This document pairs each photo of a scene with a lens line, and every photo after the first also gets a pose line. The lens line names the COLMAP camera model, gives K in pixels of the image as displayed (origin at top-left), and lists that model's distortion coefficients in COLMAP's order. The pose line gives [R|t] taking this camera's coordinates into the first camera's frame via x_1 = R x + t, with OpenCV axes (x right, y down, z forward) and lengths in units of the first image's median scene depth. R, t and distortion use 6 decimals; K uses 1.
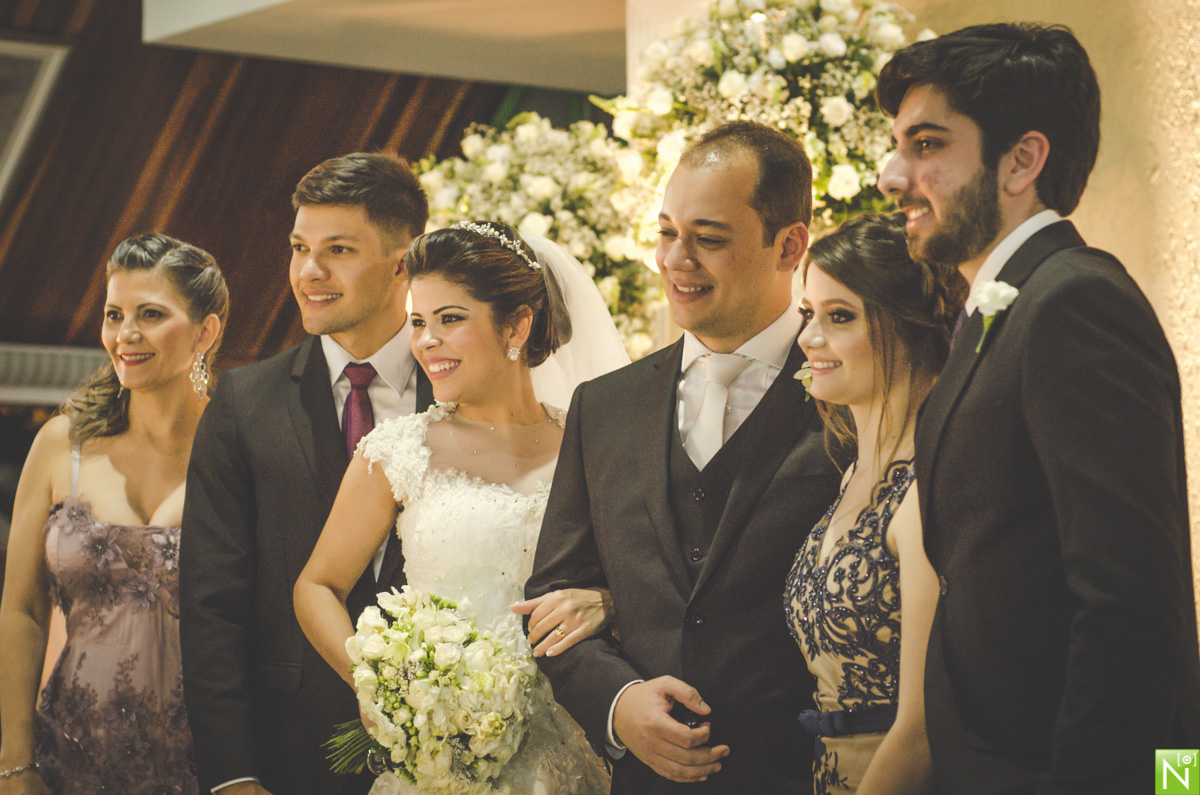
lens RADIAL K [[2655.9, 0, 599.8], [0, 2655.9, 397.9], [0, 0, 1]] dist [-0.026832, 0.000000]
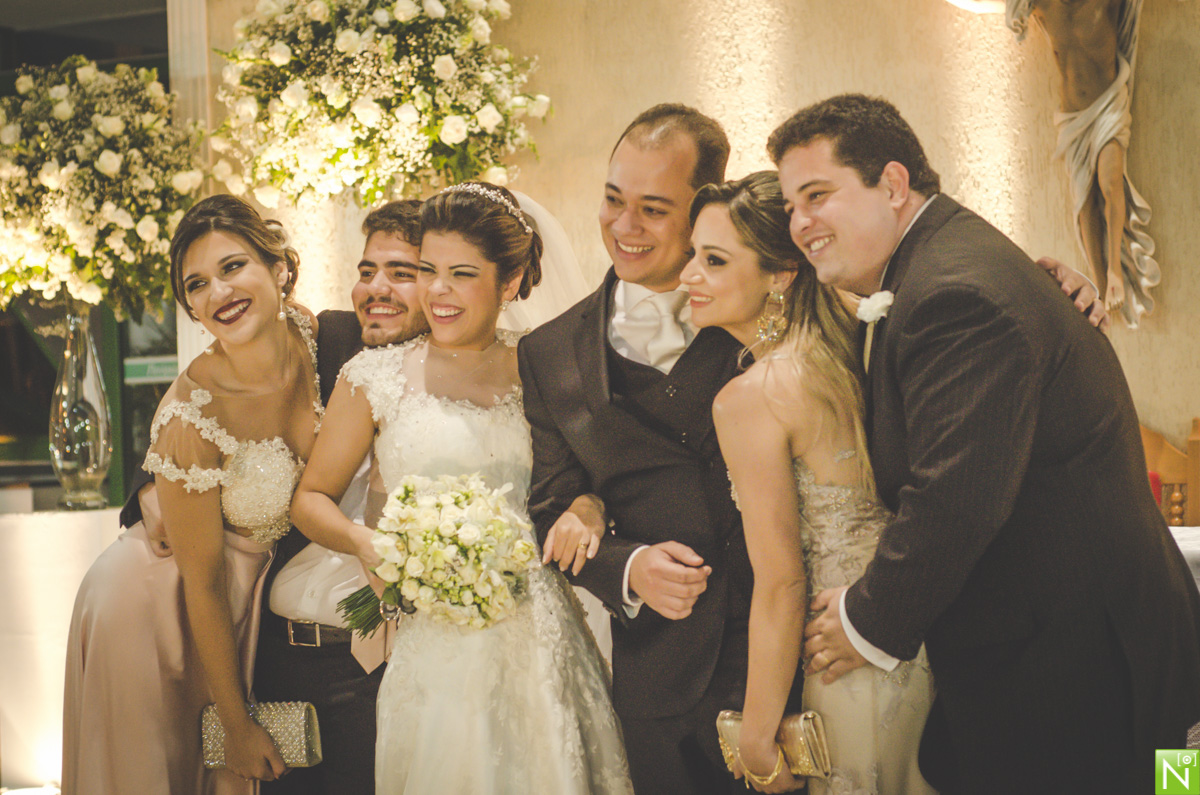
lens RADIAL K [[2655.9, 0, 600.6], [0, 2655.9, 400.2], [0, 0, 1]] dist [-0.026832, 0.000000]
pose [[0.939864, -0.018758, 0.341034, -0.233838], [0.007774, 0.999407, 0.033546, -0.003016], [-0.341461, -0.028878, 0.939452, -0.095421]]
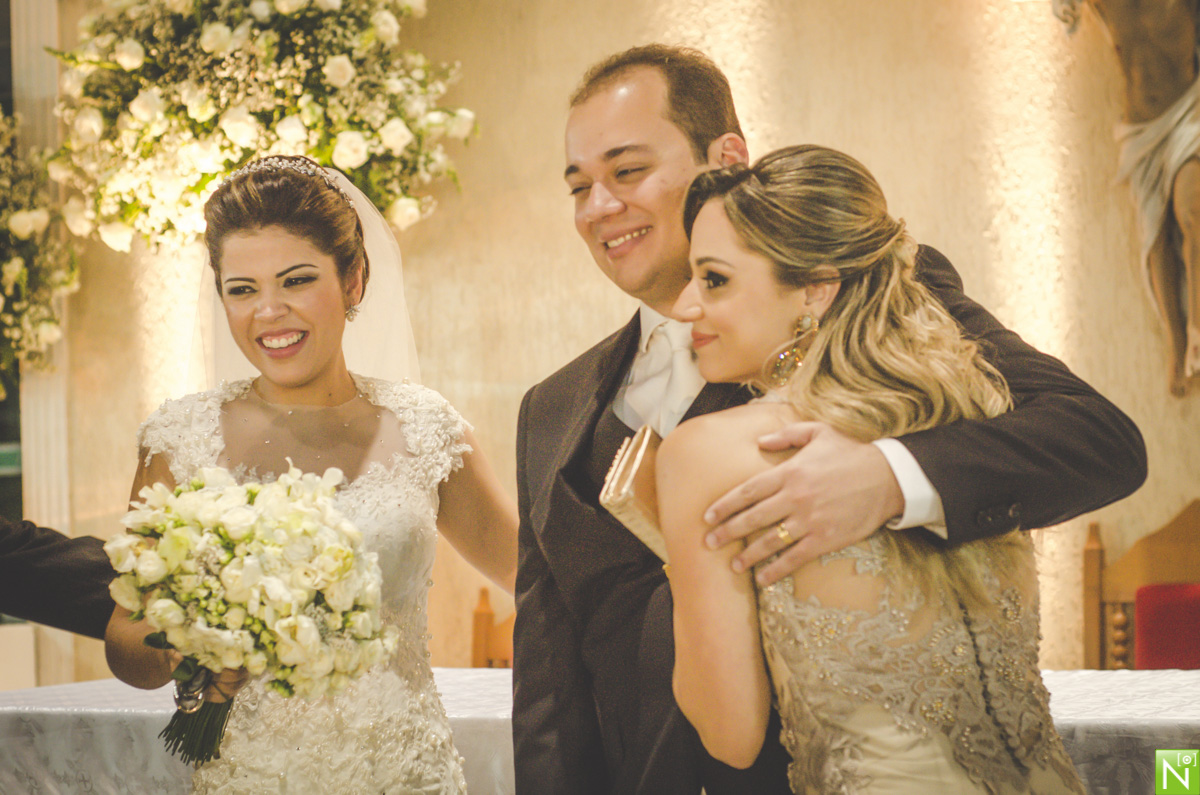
lens RADIAL K [[2655.9, 0, 599.1], [0, 2655.9, 403.2], [0, 0, 1]] dist [-0.026832, 0.000000]
pose [[0.934775, -0.006907, 0.355173, -0.145013], [0.008323, 0.999962, -0.002460, 0.007047], [-0.355143, 0.005256, 0.934797, 0.126535]]
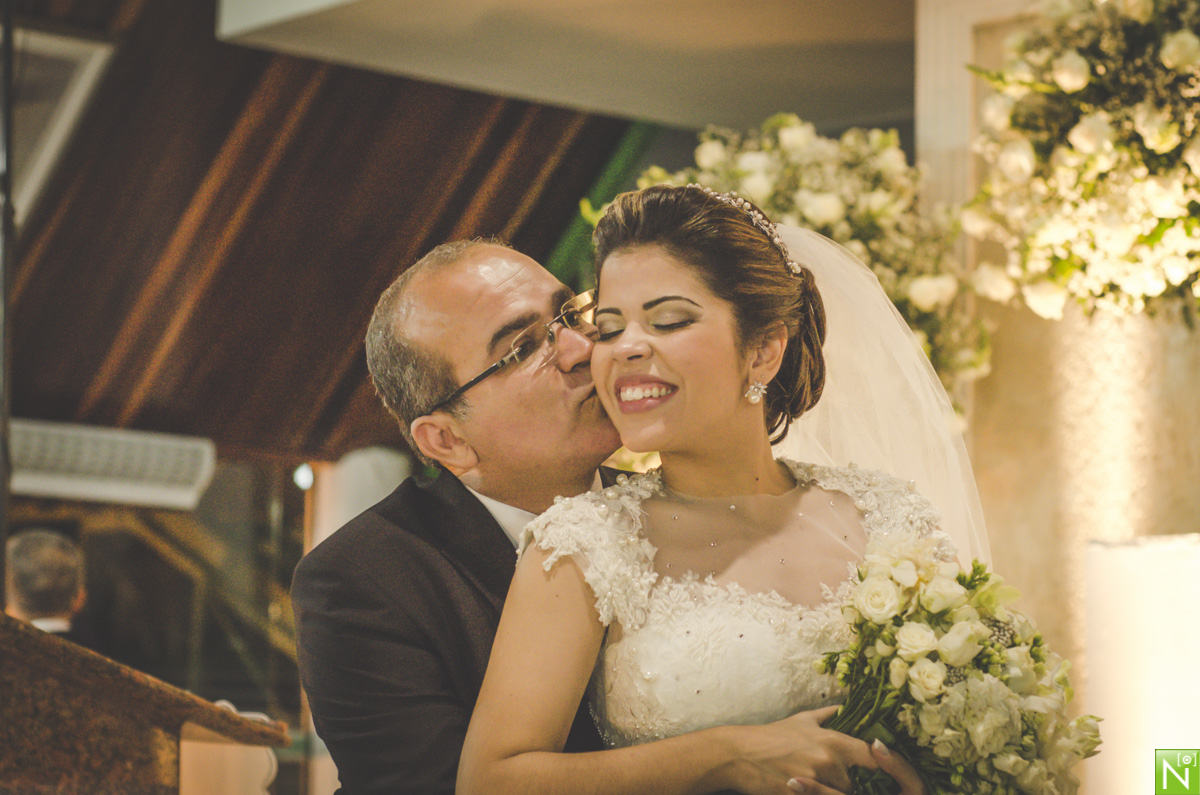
lens RADIAL K [[2655.9, 0, 592.0], [0, 2655.9, 399.8], [0, 0, 1]] dist [-0.026832, 0.000000]
pose [[0.998644, 0.034465, 0.039010, -0.129148], [-0.032554, 0.998287, -0.048615, 0.013446], [-0.040619, 0.047279, 0.998056, 0.308266]]
